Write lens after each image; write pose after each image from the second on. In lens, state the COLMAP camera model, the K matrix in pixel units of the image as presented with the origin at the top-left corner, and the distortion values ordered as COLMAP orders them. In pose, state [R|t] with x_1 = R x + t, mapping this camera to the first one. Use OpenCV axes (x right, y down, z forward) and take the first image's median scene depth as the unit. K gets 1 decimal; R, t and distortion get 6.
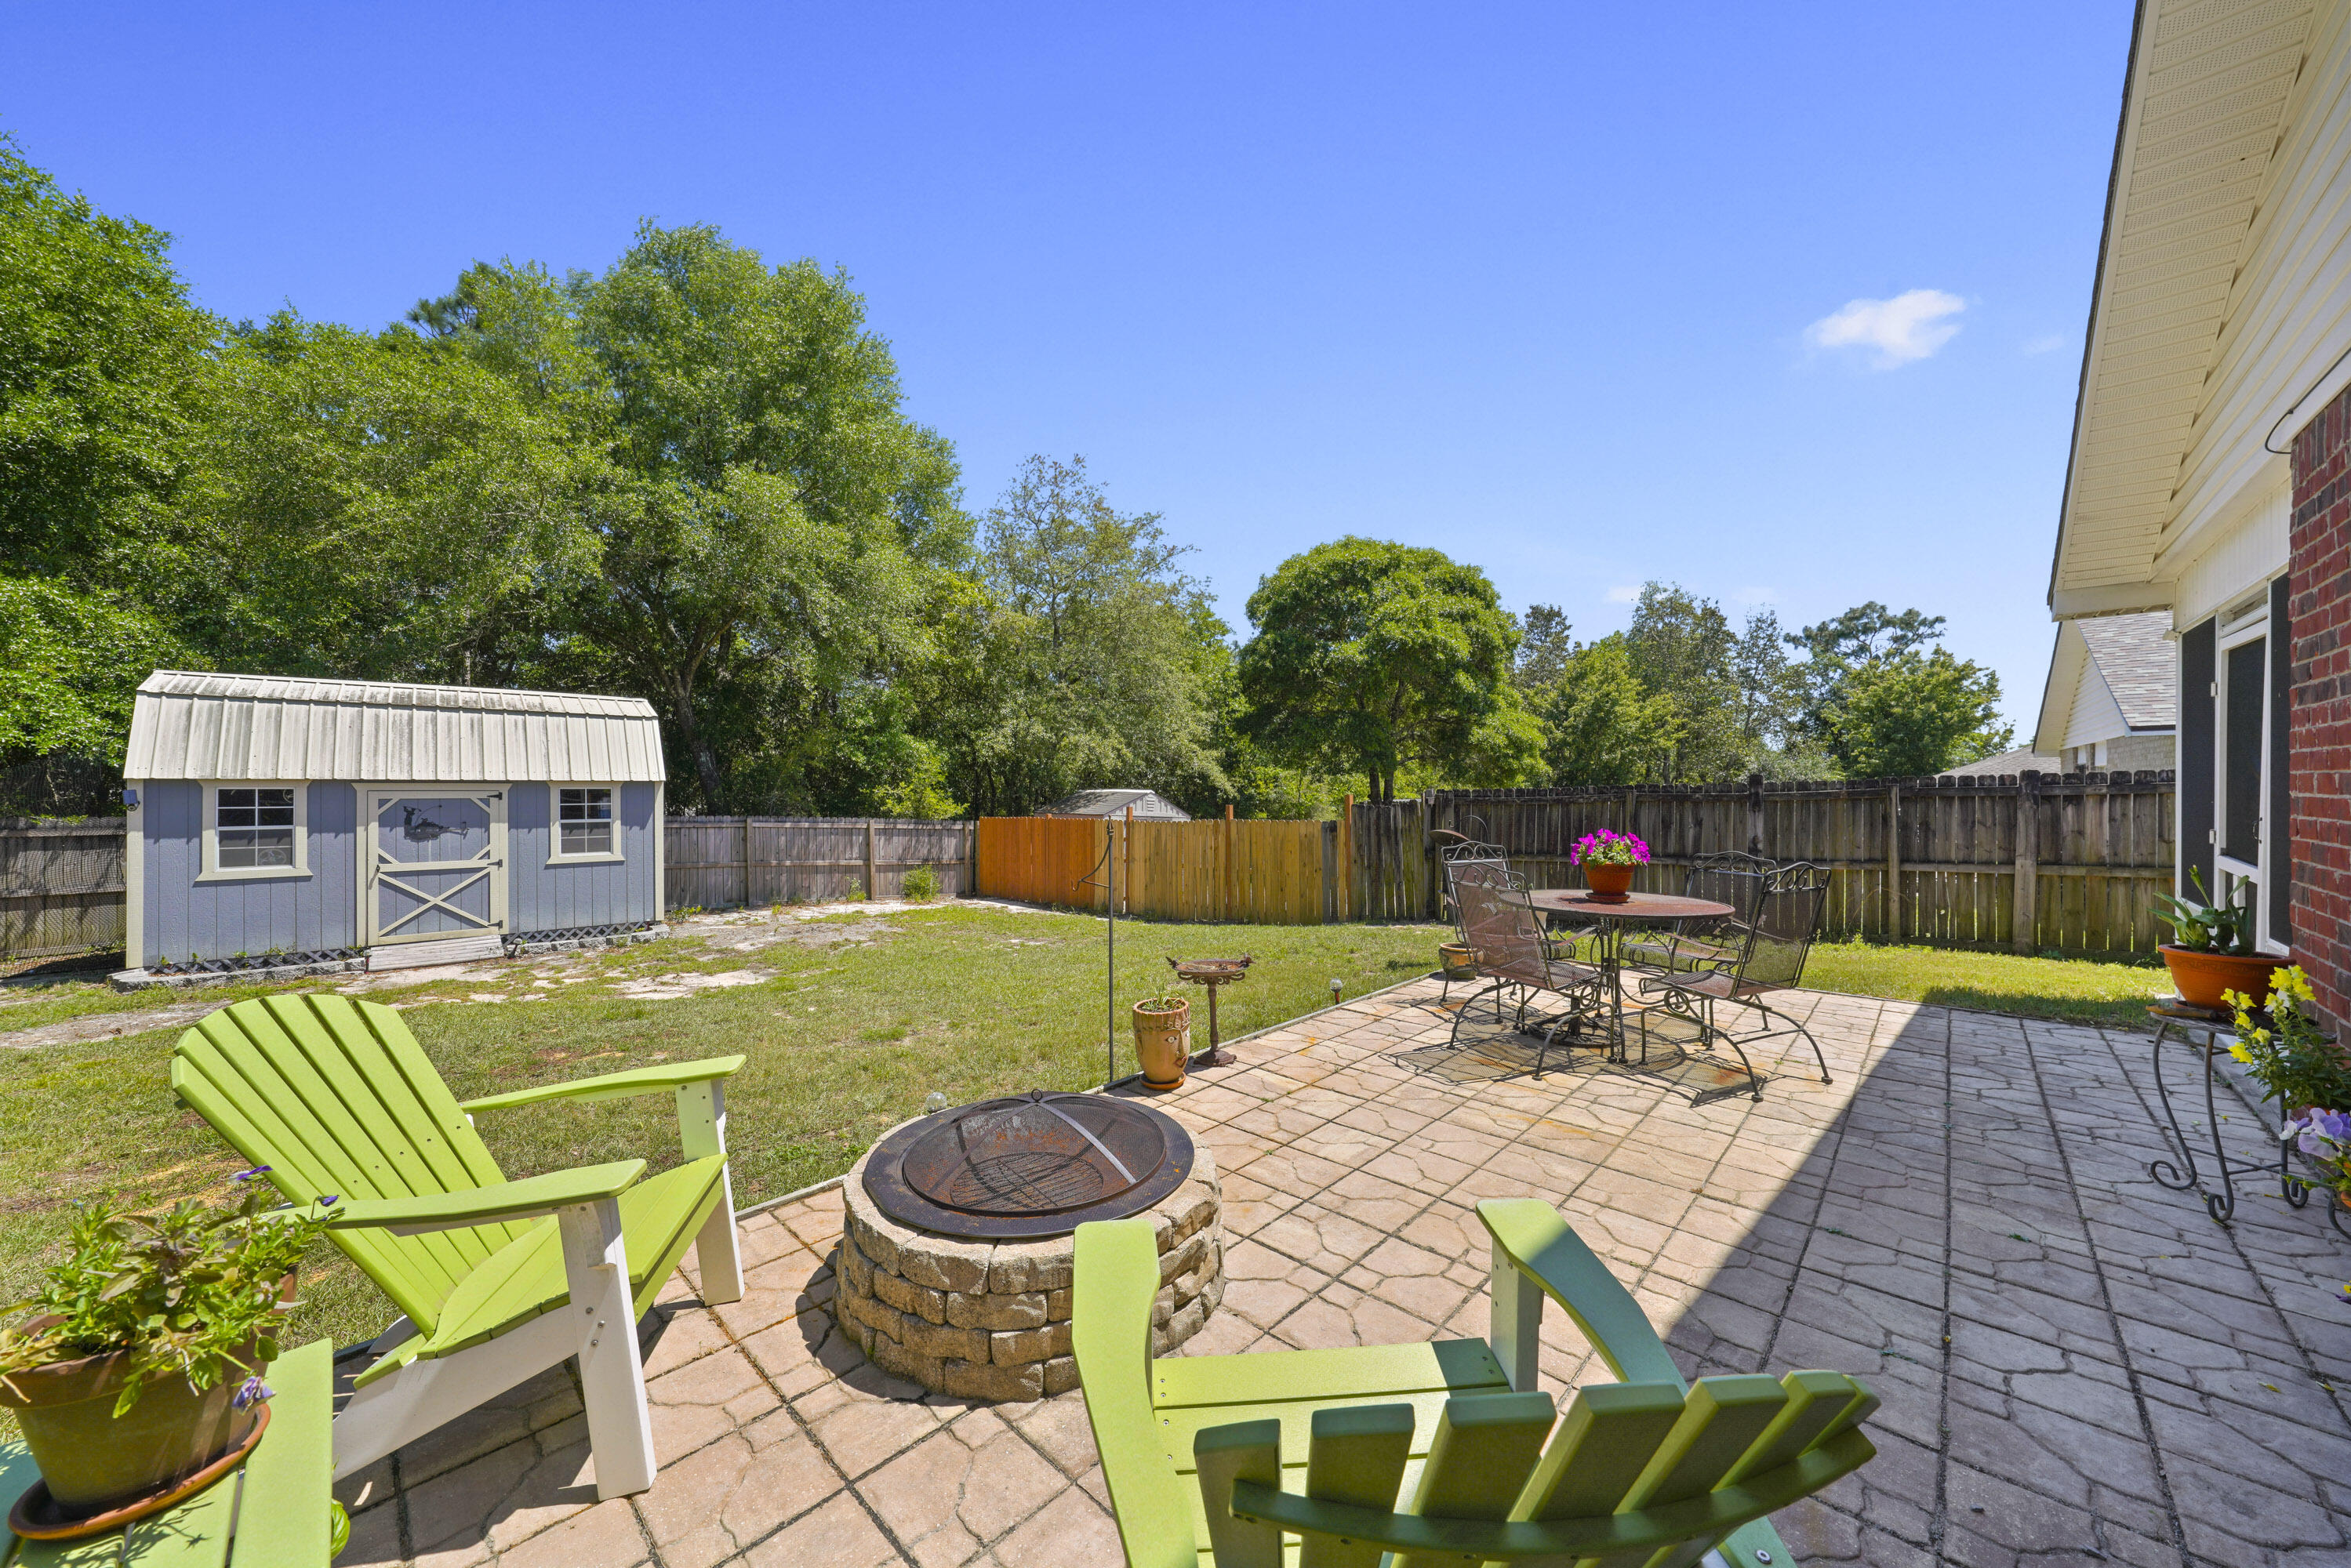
lens RADIAL K [[845.3, 0, 1171.0], [0, 845.3, 785.9], [0, 0, 1]] dist [-0.020643, 0.004104]
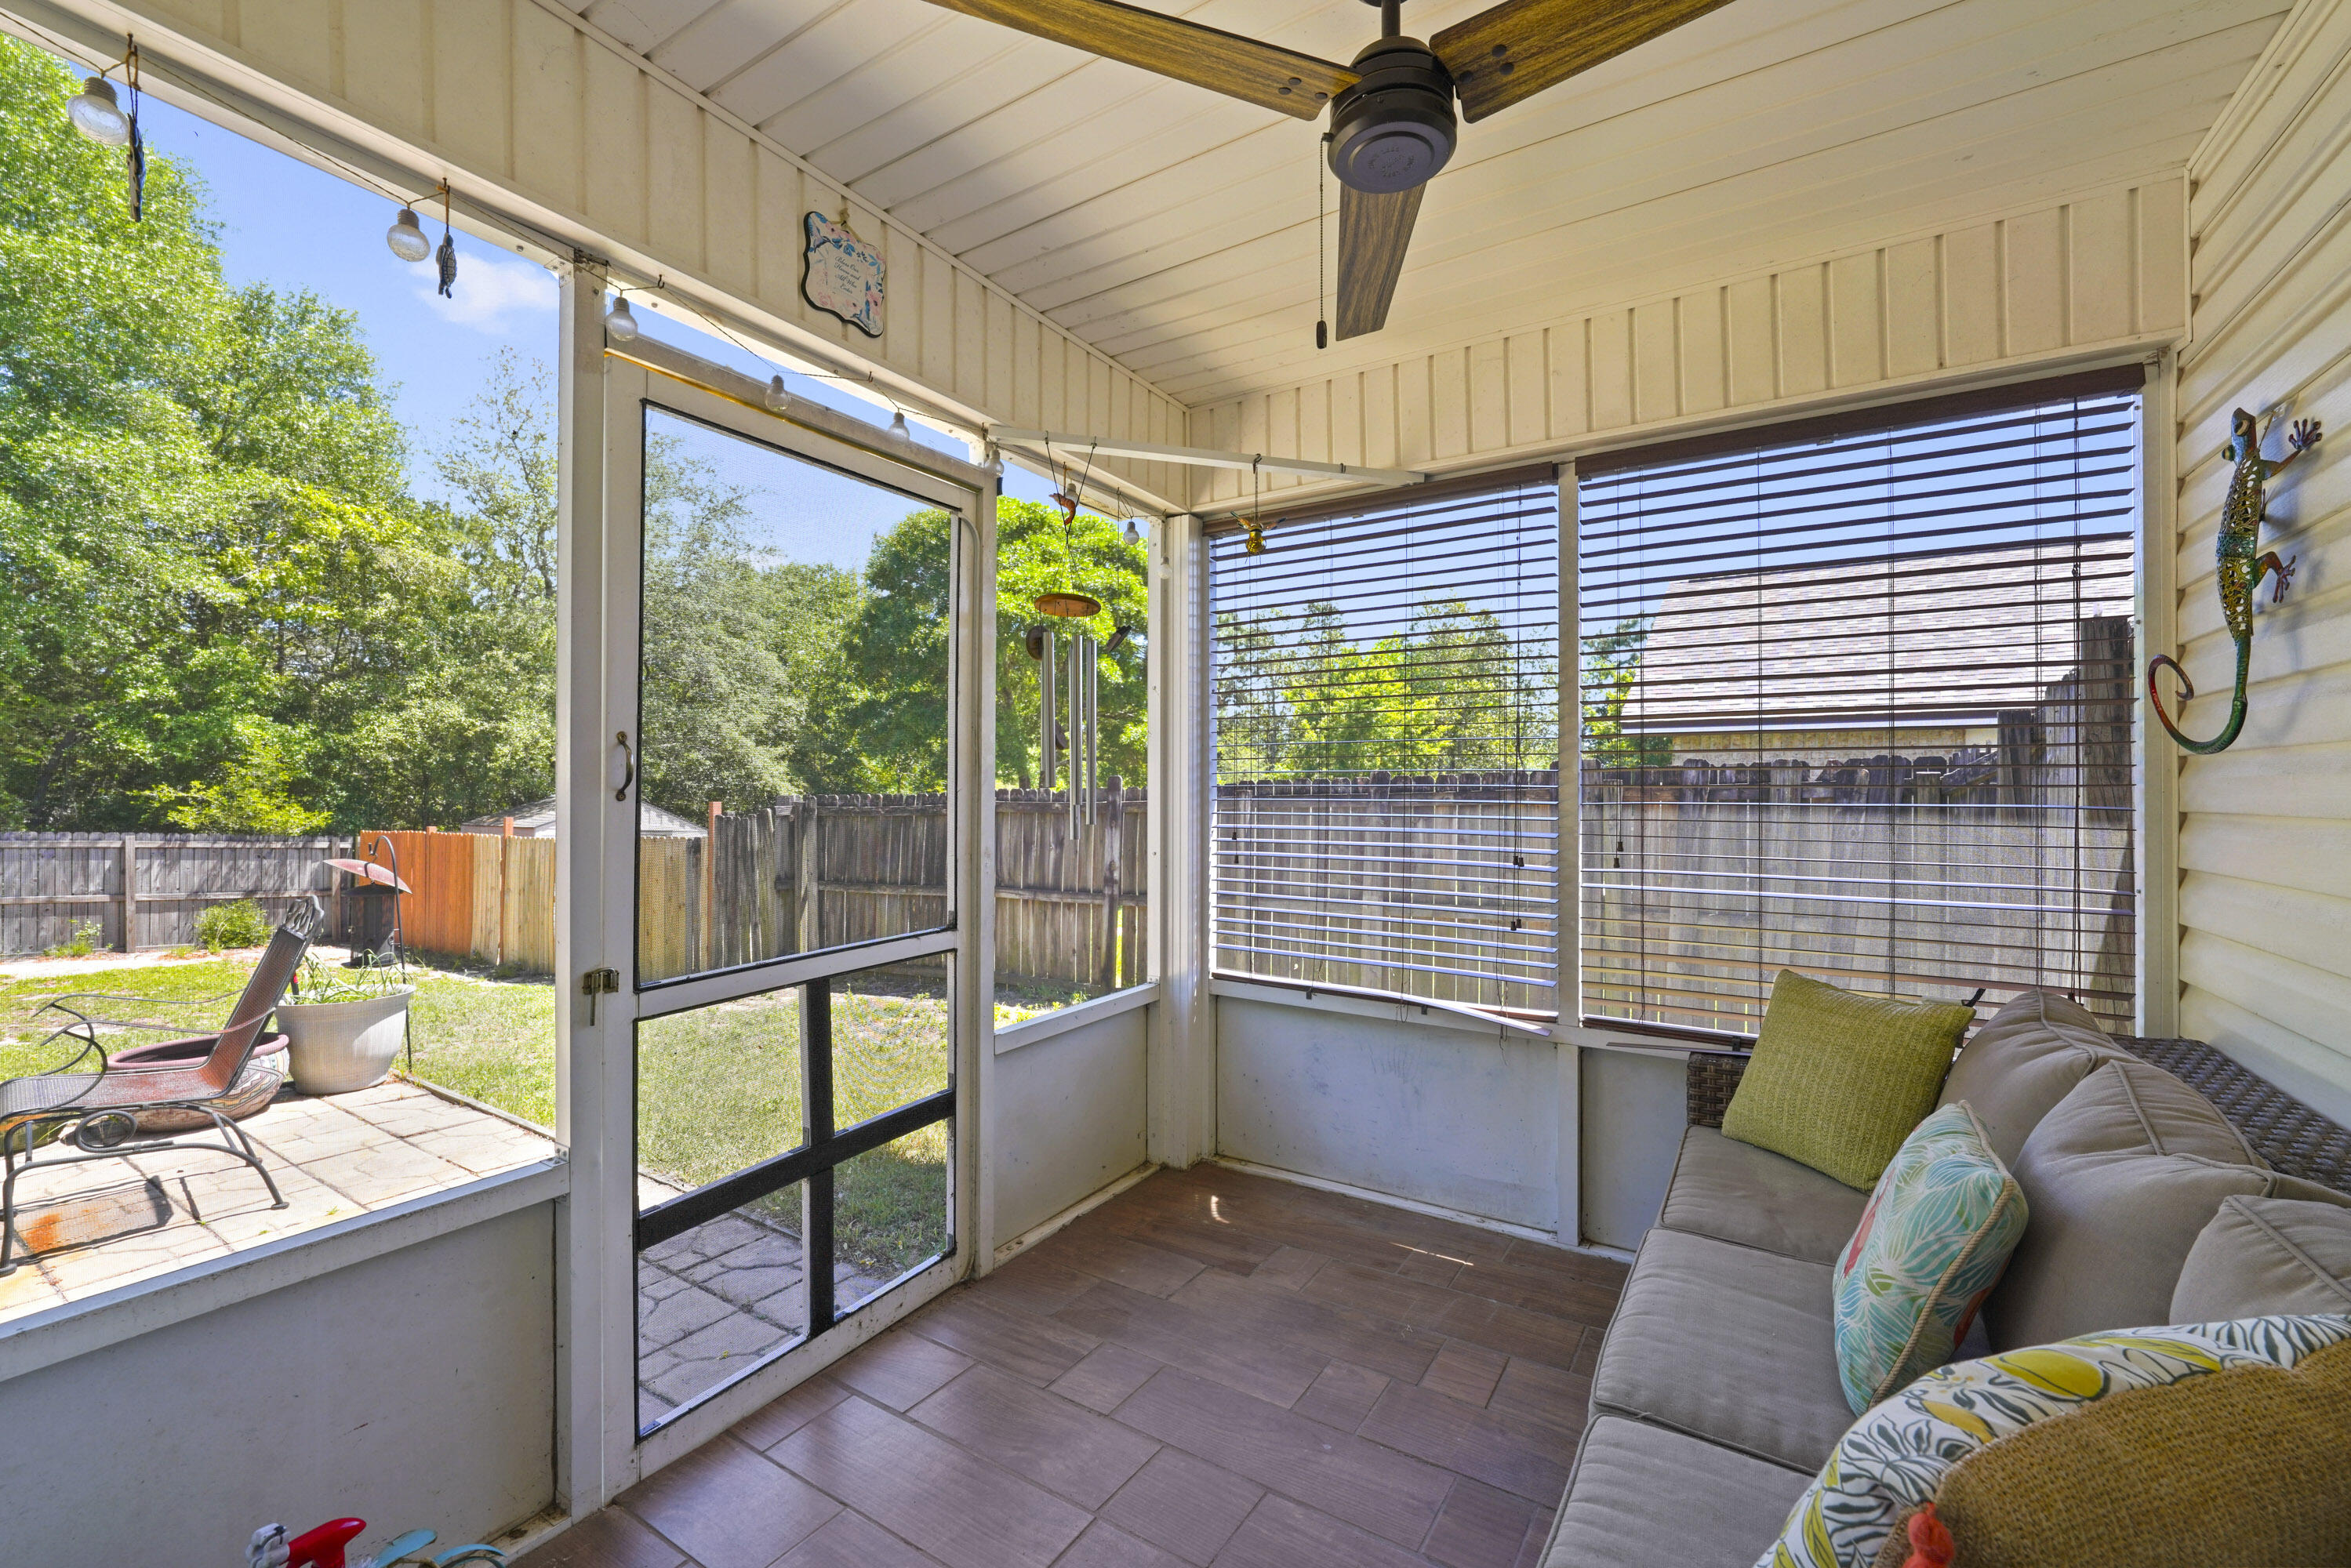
lens RADIAL K [[928.5, 0, 1144.3], [0, 928.5, 790.9], [0, 0, 1]] dist [0.001978, -0.000320]
pose [[0.986544, 0.007758, 0.163314, 0.510571], [-0.006943, 0.999960, -0.005560, 0.003427], [-0.163350, 0.004351, 0.986559, 0.182488]]
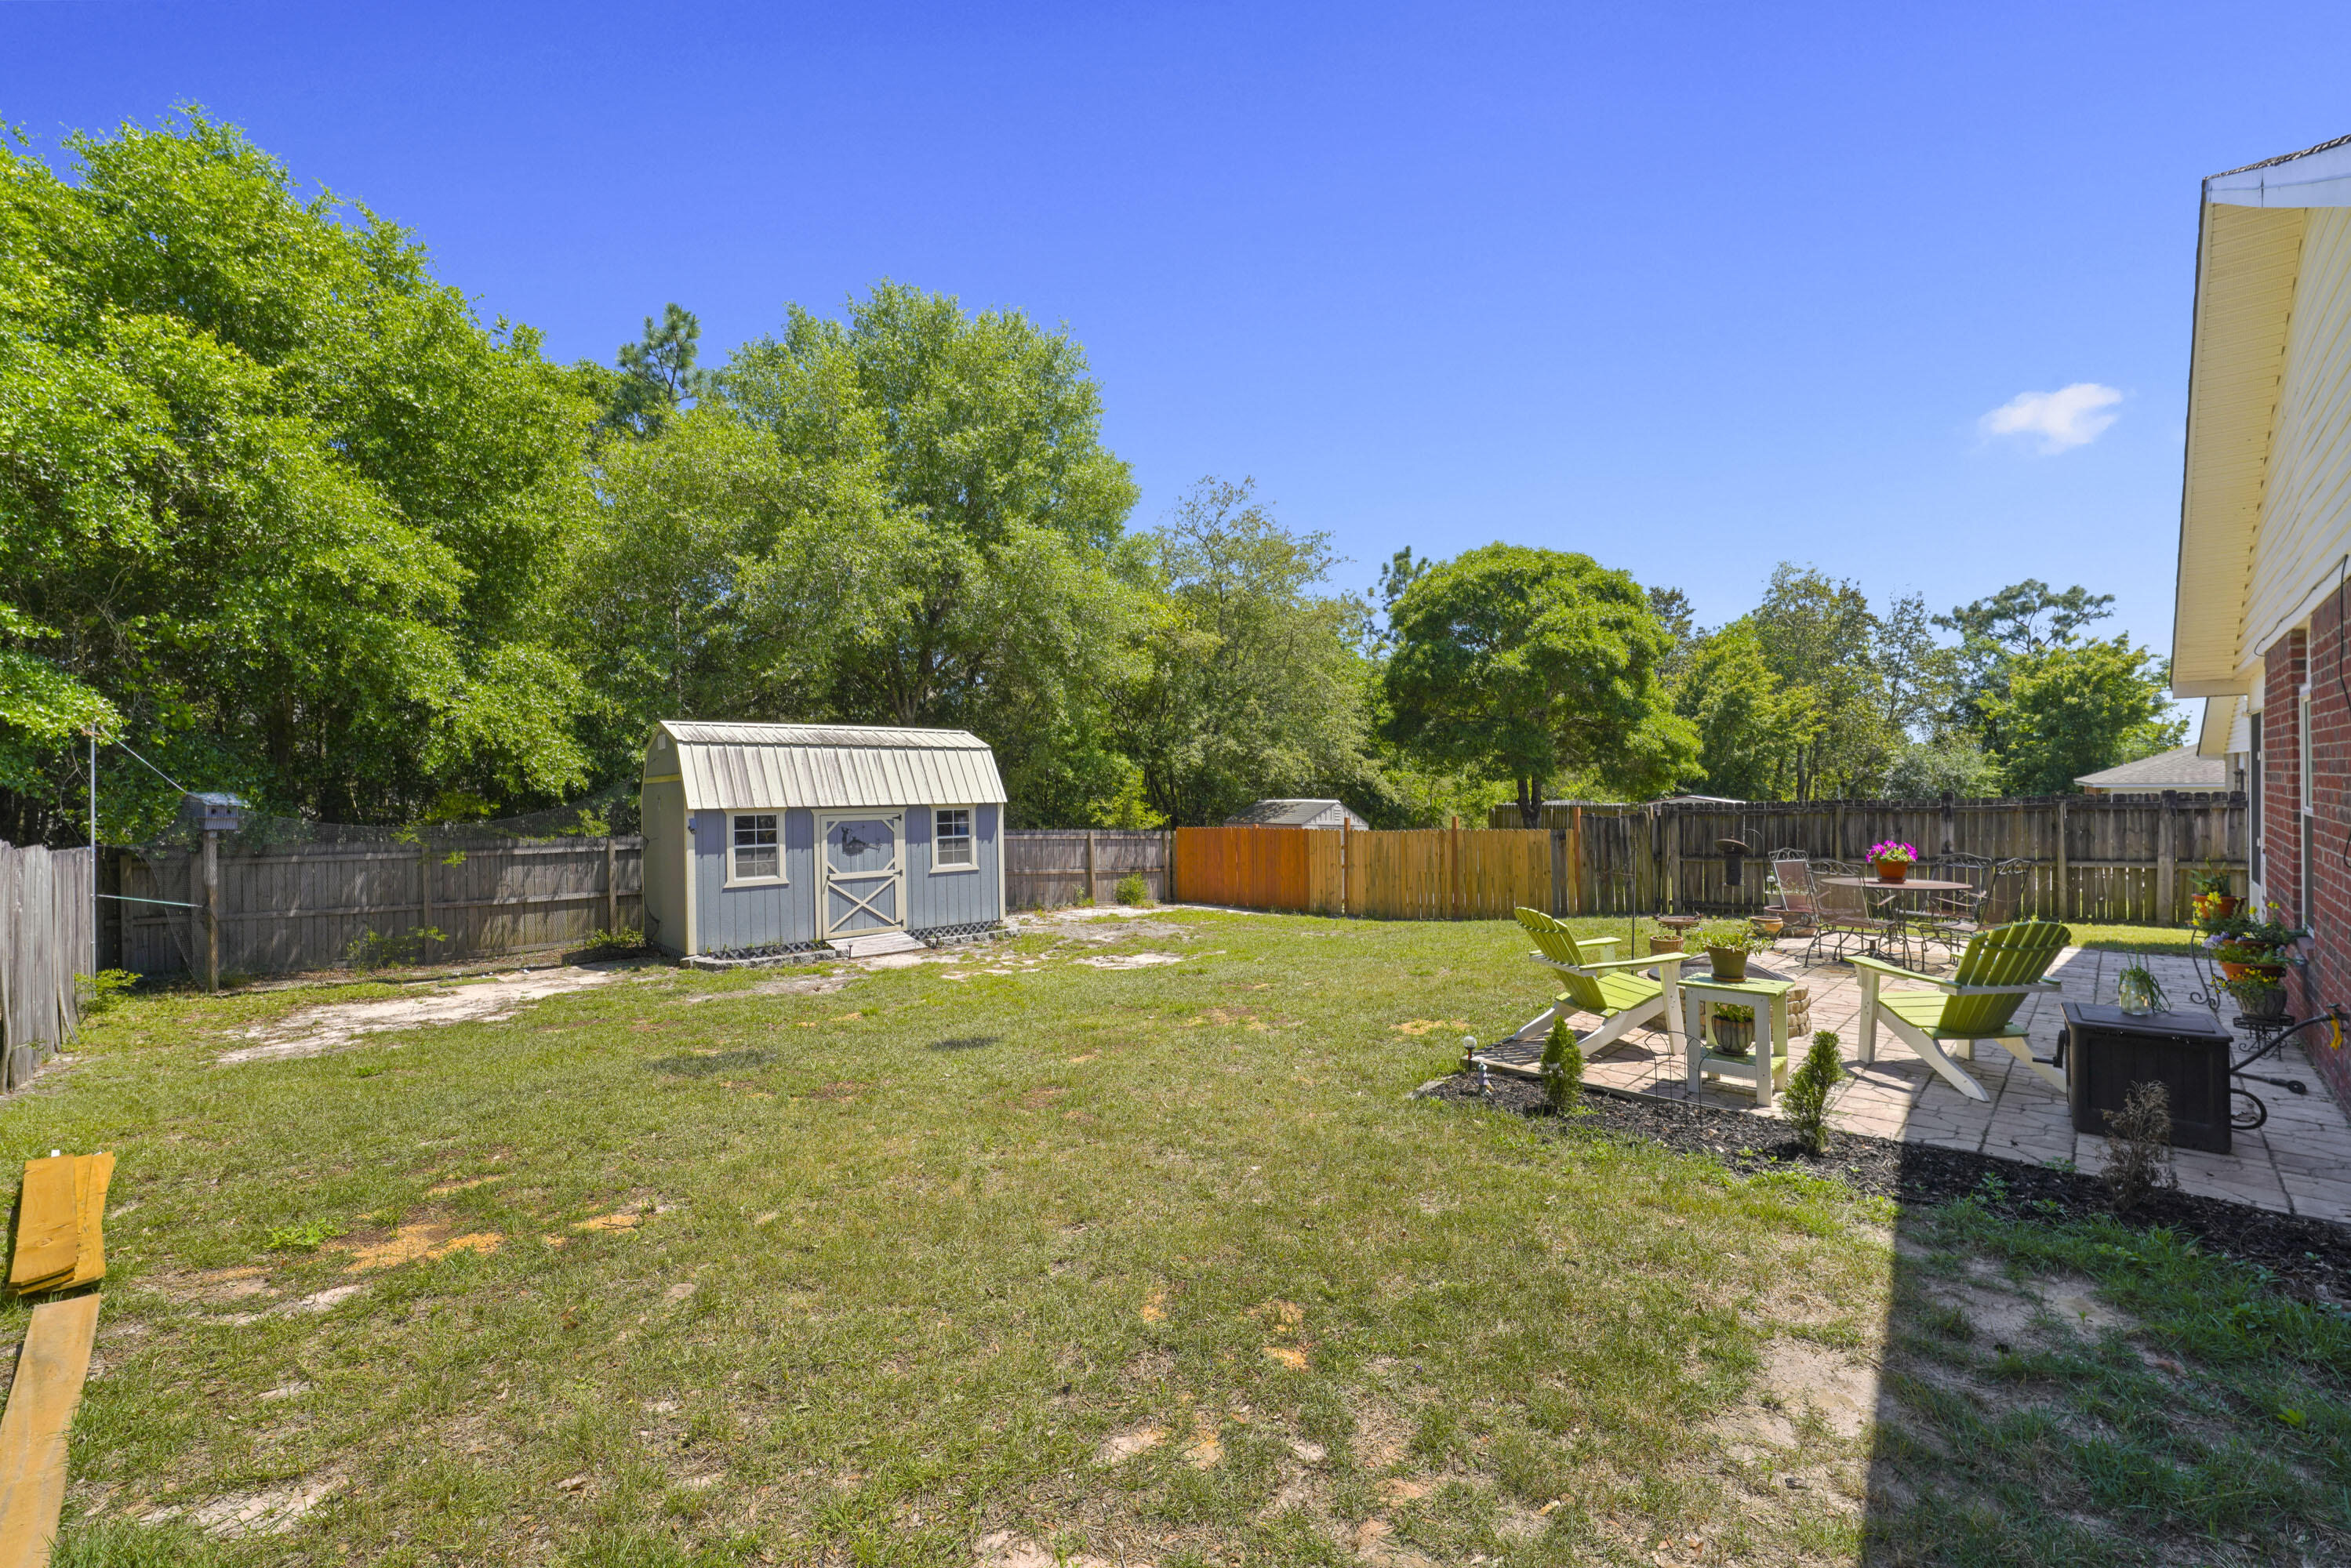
lens RADIAL K [[957.7, 0, 1191.6], [0, 957.7, 785.3], [0, 0, 1]] dist [-0.008373, 0.002552]
pose [[0.999680, -0.010696, -0.022933, -0.317000], [0.010707, 0.999943, 0.000372, -0.028499], [0.022928, -0.000618, 0.999737, -0.359965]]
